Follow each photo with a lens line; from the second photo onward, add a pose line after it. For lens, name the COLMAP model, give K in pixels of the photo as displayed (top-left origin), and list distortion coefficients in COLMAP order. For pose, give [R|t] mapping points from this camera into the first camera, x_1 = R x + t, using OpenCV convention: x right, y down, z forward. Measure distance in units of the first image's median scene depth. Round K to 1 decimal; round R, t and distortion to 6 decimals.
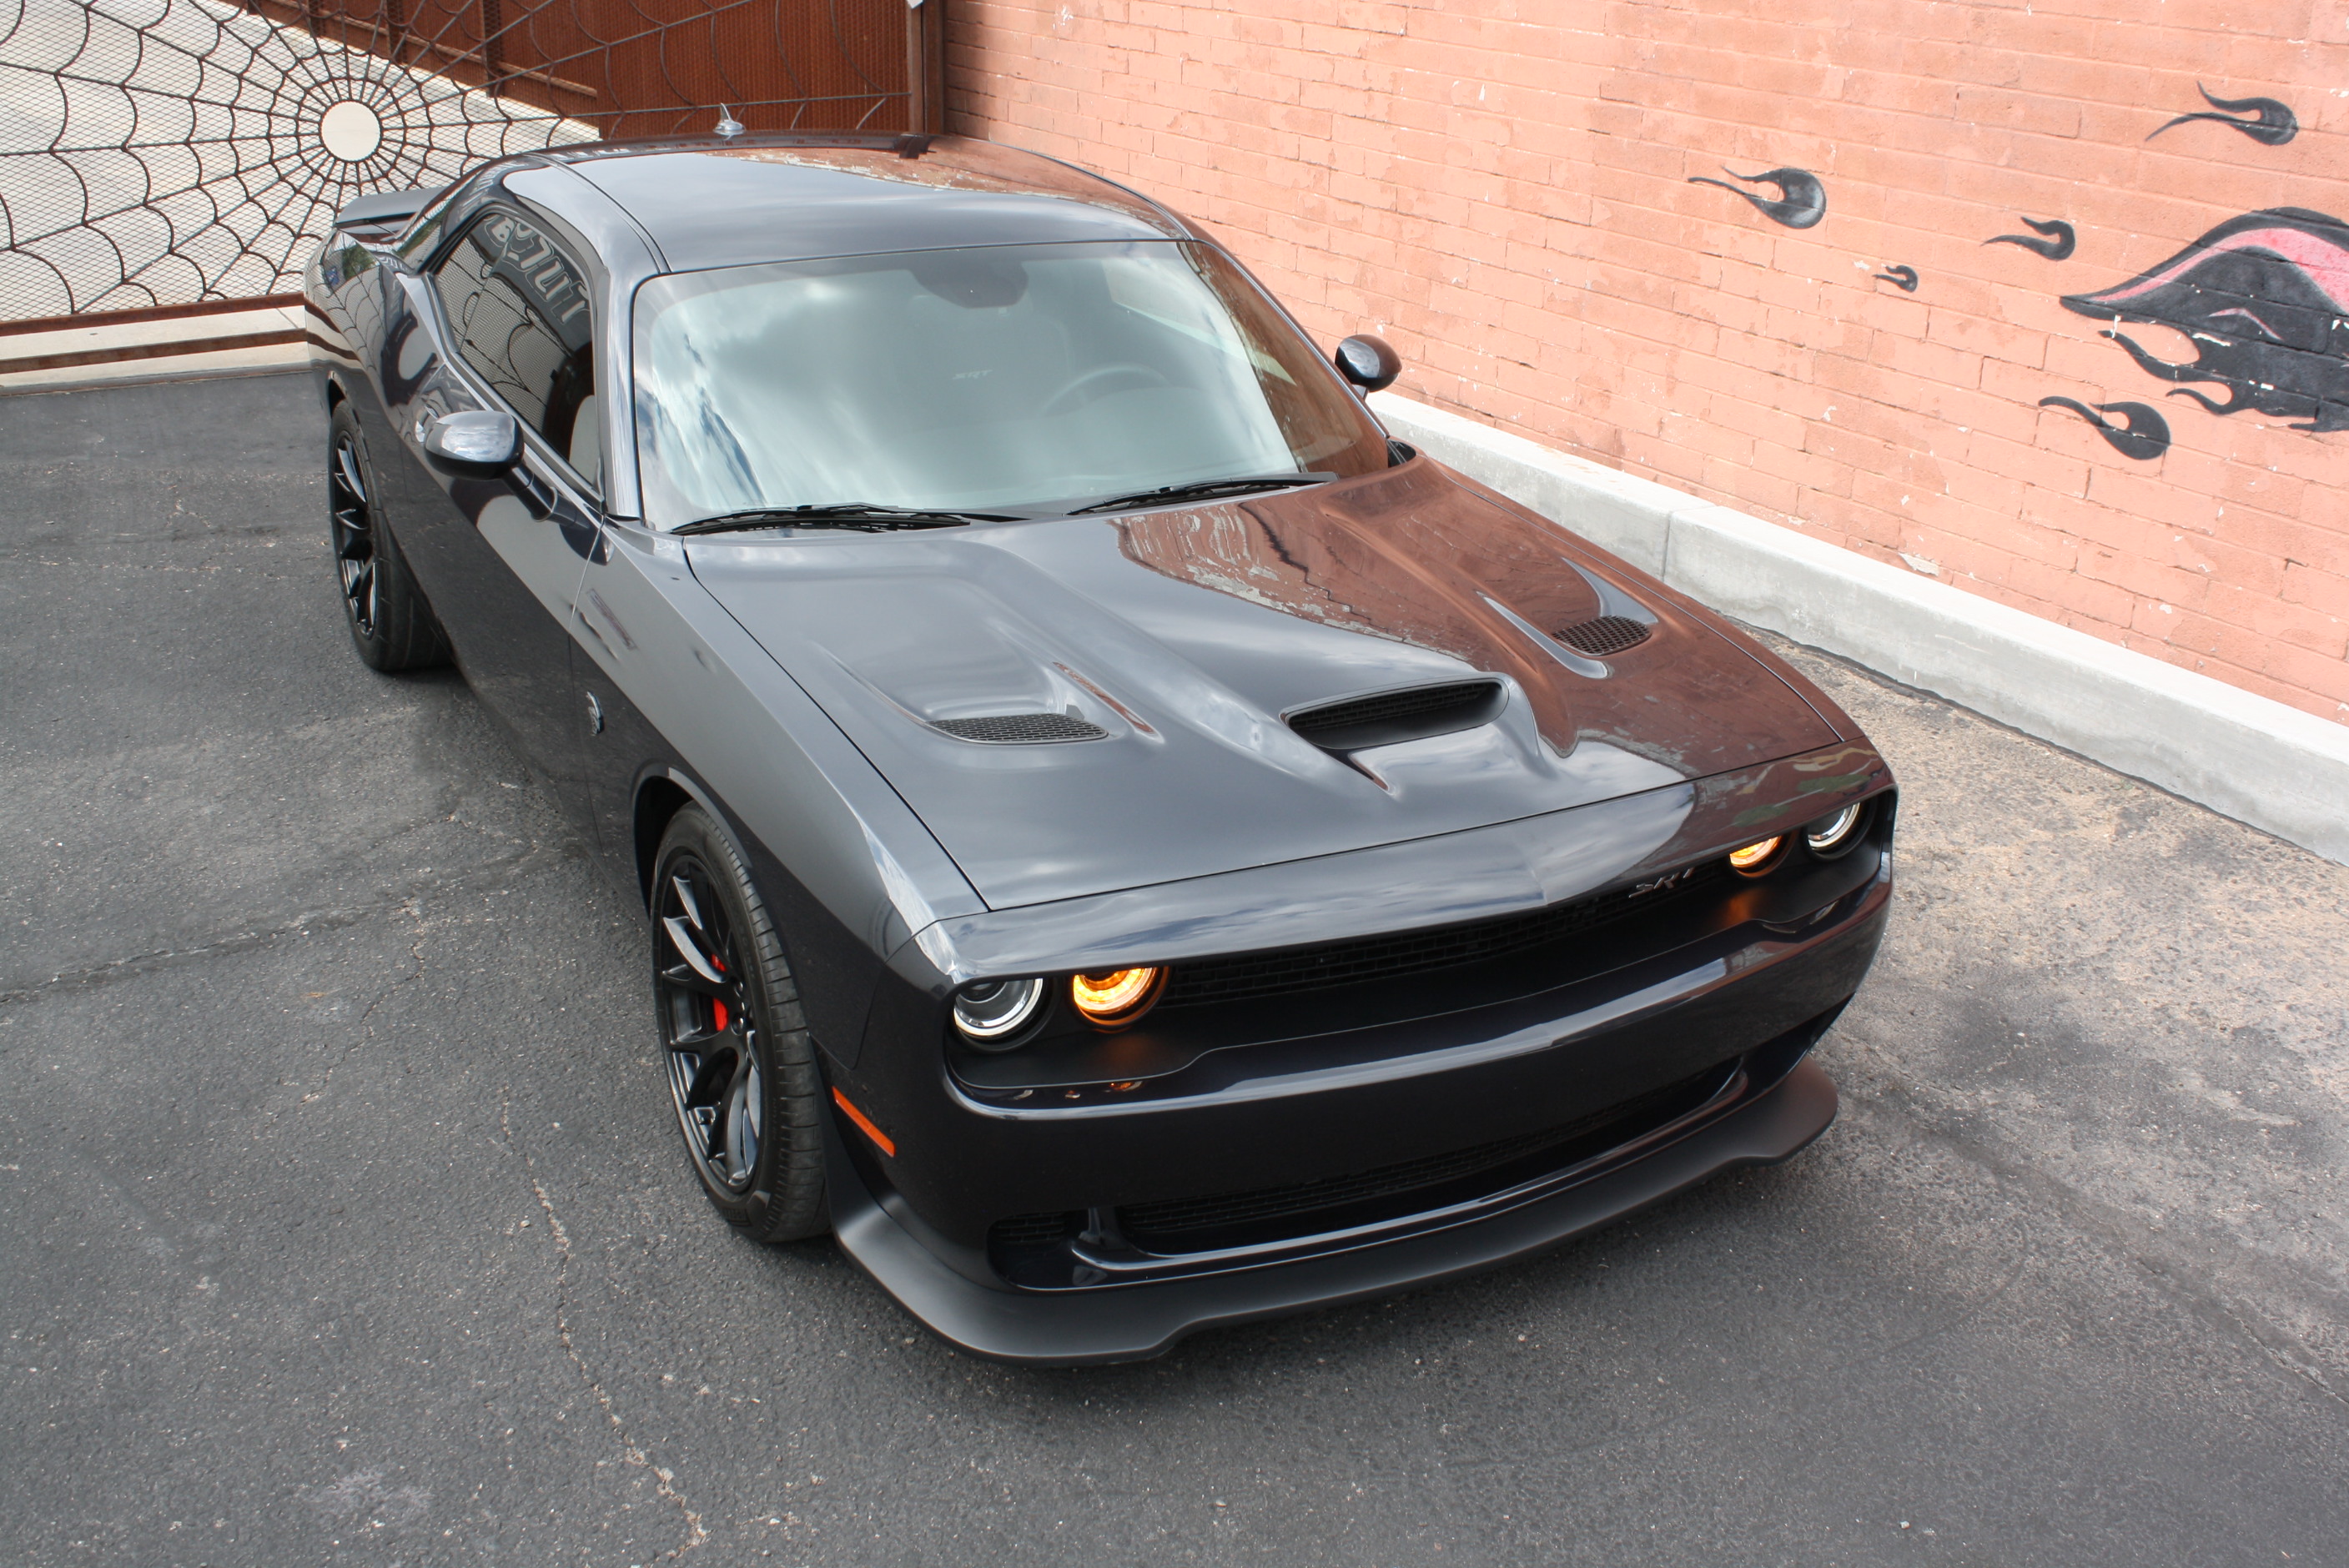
lens RADIAL K [[2381.5, 0, 1195.2], [0, 2381.5, 773.4], [0, 0, 1]] dist [-0.135728, 0.157238]
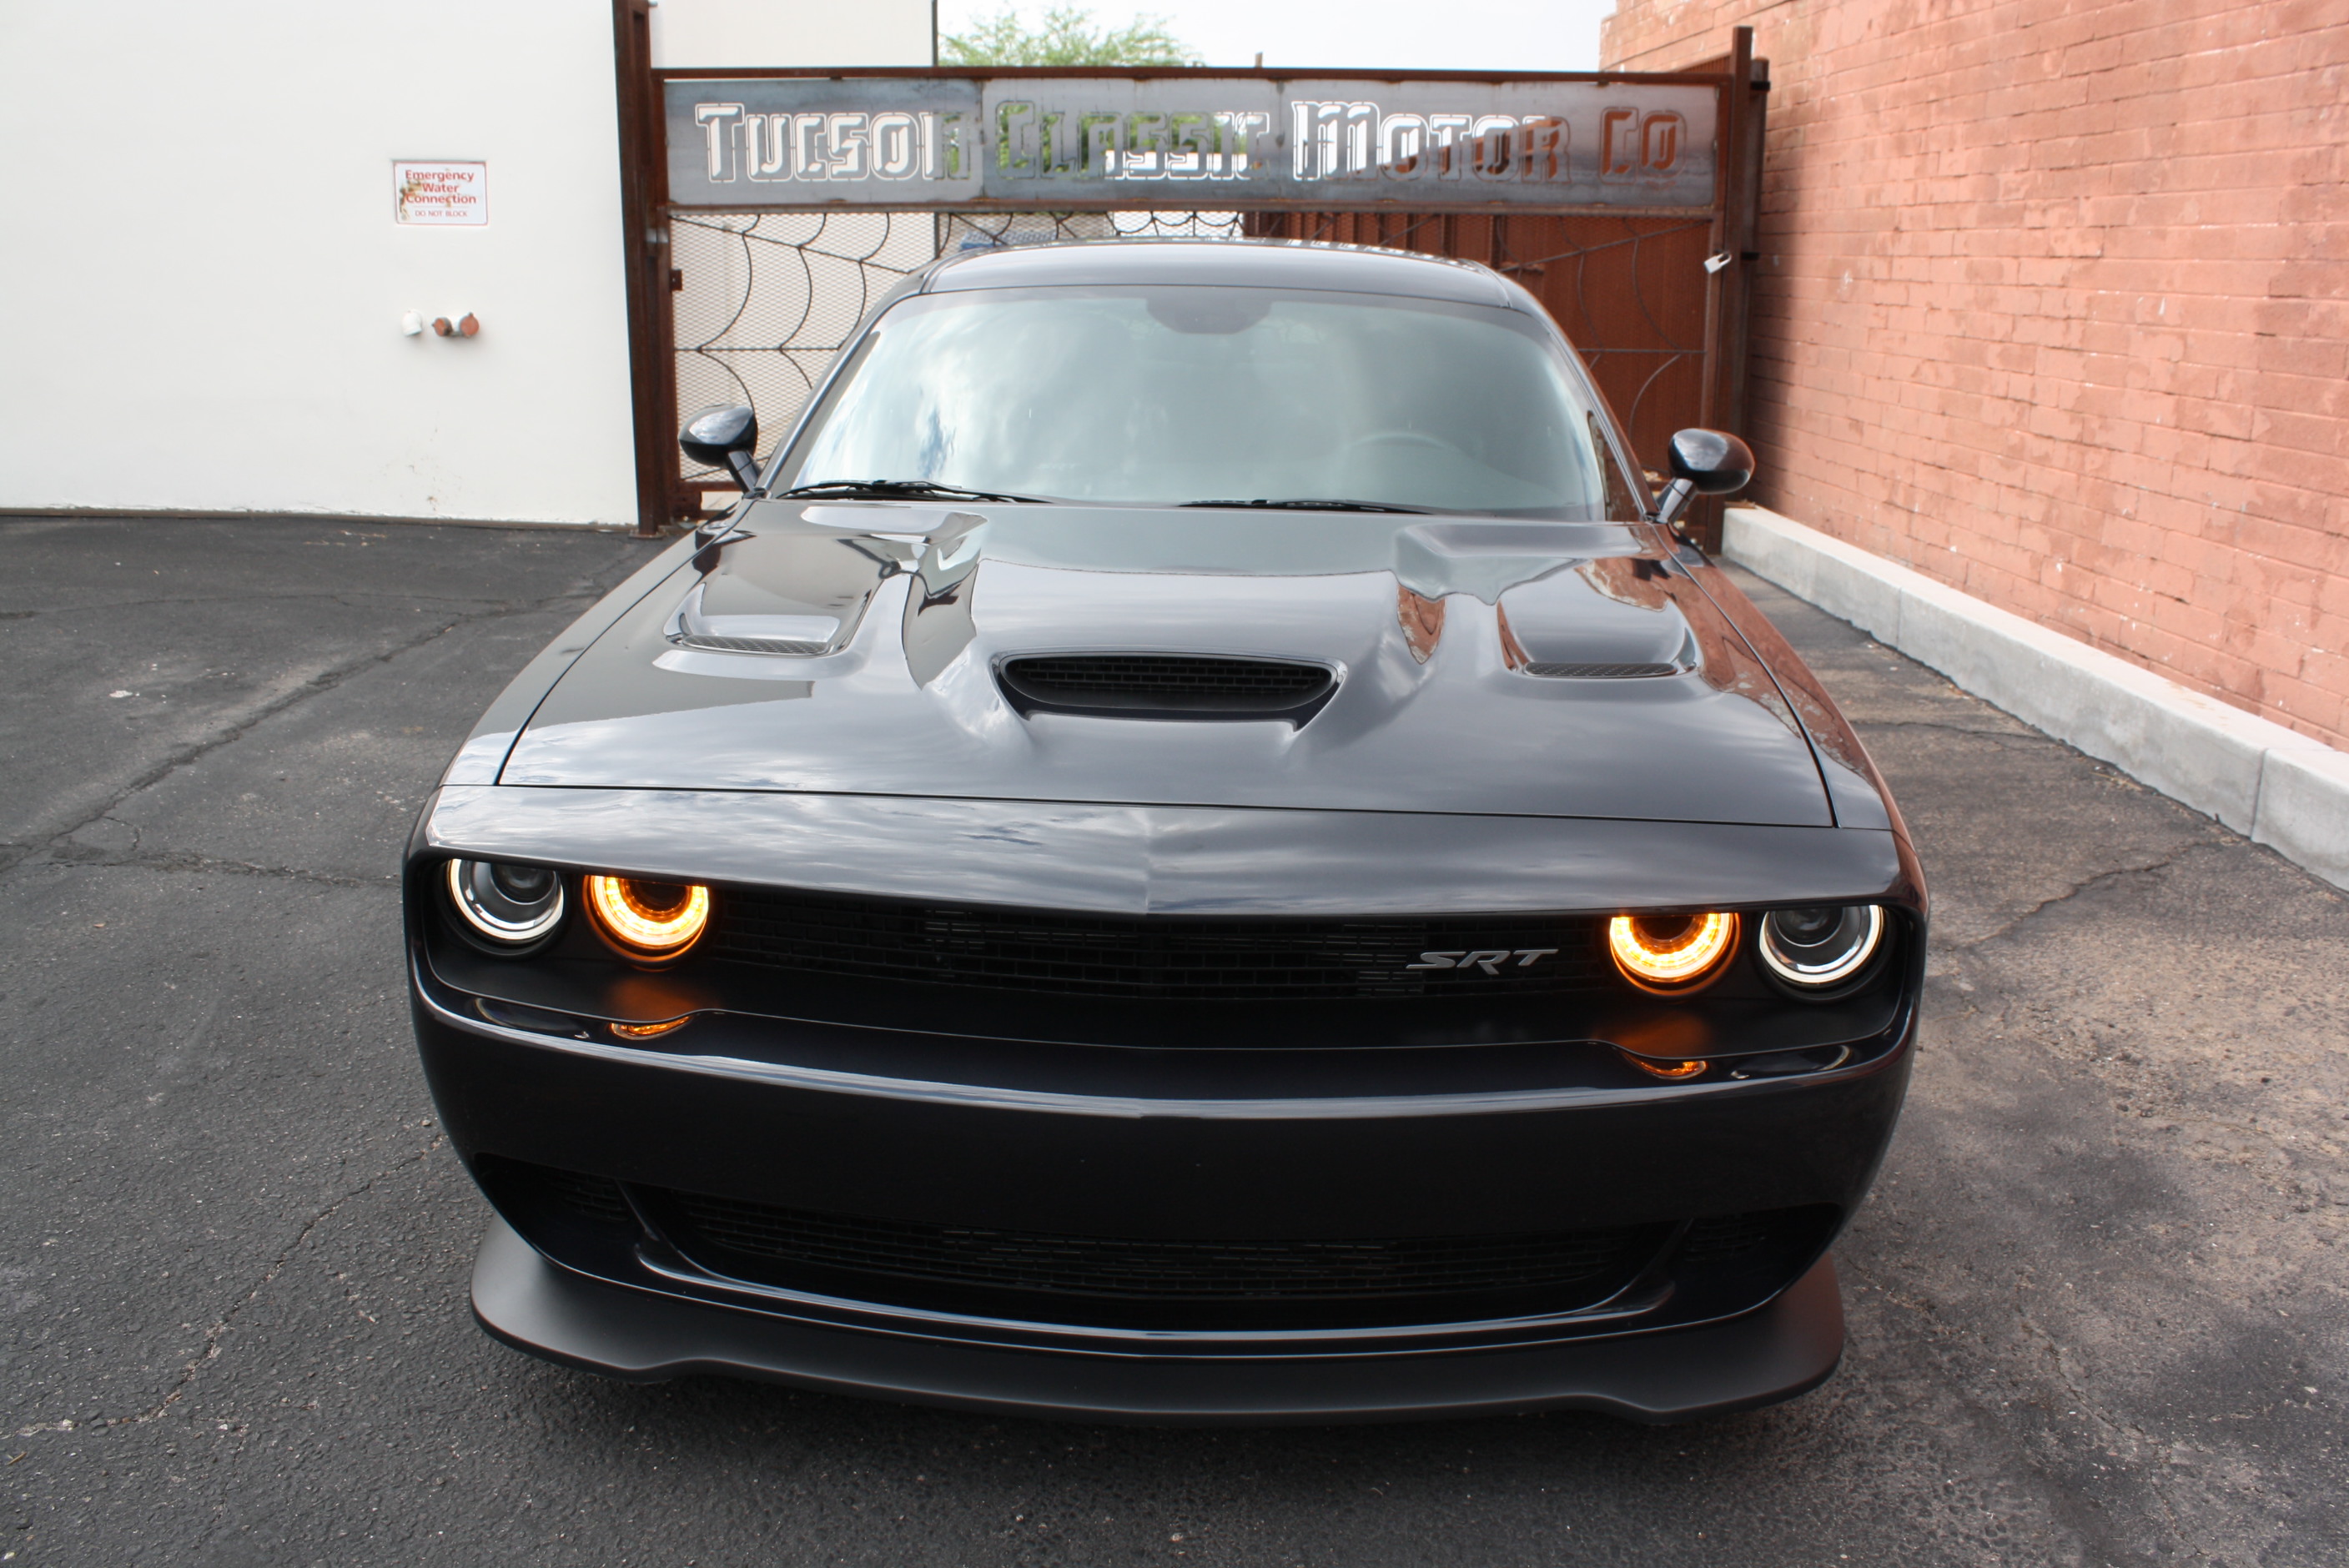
lens RADIAL K [[1979.7, 0, 1200.6], [0, 1979.7, 768.4], [0, 0, 1]] dist [-0.169217, 0.152201]
pose [[0.858070, 0.118860, -0.499587, 0.248161], [-0.188279, 0.977917, -0.090718, 0.034927], [0.477772, 0.171904, 0.861500, 0.264607]]
